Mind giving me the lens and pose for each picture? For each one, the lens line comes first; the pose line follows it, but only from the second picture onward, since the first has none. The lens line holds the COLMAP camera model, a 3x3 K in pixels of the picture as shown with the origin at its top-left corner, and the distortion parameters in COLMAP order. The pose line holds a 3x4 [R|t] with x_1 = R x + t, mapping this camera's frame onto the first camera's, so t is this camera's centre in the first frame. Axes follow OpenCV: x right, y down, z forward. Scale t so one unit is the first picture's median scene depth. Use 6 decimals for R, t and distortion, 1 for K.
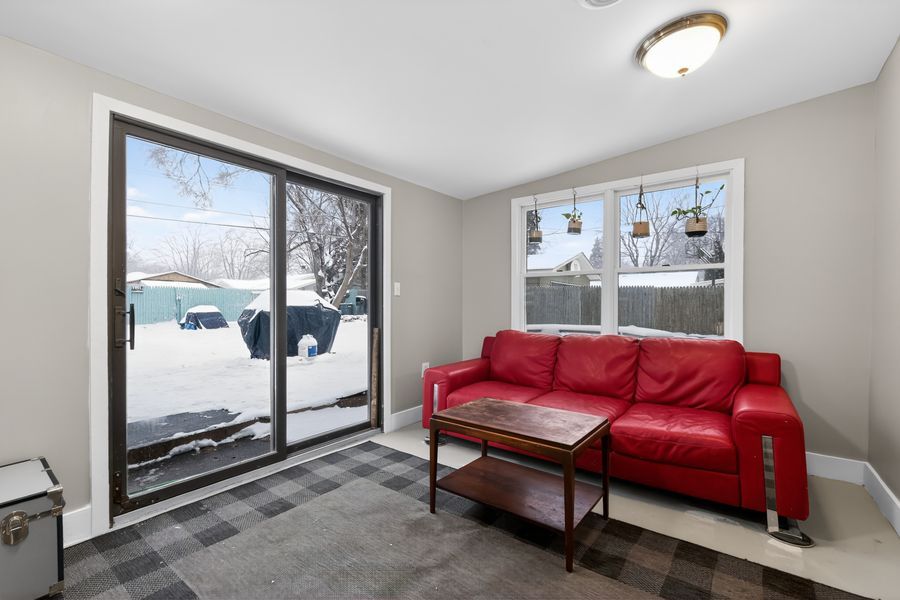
lens RADIAL K [[391.6, 0, 444.4], [0, 391.6, 302.8], [0, 0, 1]] dist [0.000554, -0.000064]
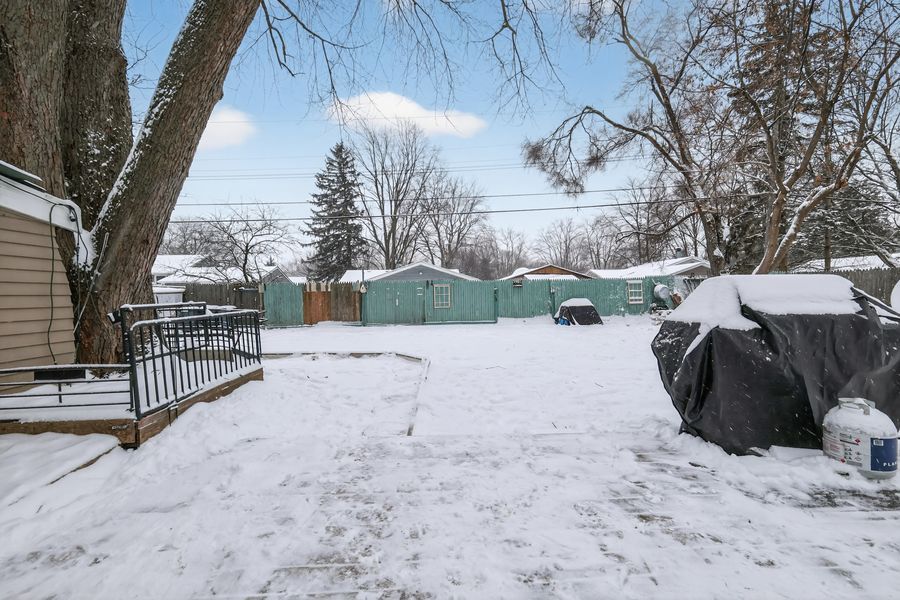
lens RADIAL K [[391.6, 0, 444.4], [0, 391.6, 302.8], [0, 0, 1]] dist [0.000554, -0.000064]
pose [[0.643463, 0.002908, -0.765472, -0.090213], [0.018924, 0.999627, 0.019705, -0.004881], [0.765243, -0.027166, 0.643168, 0.140201]]
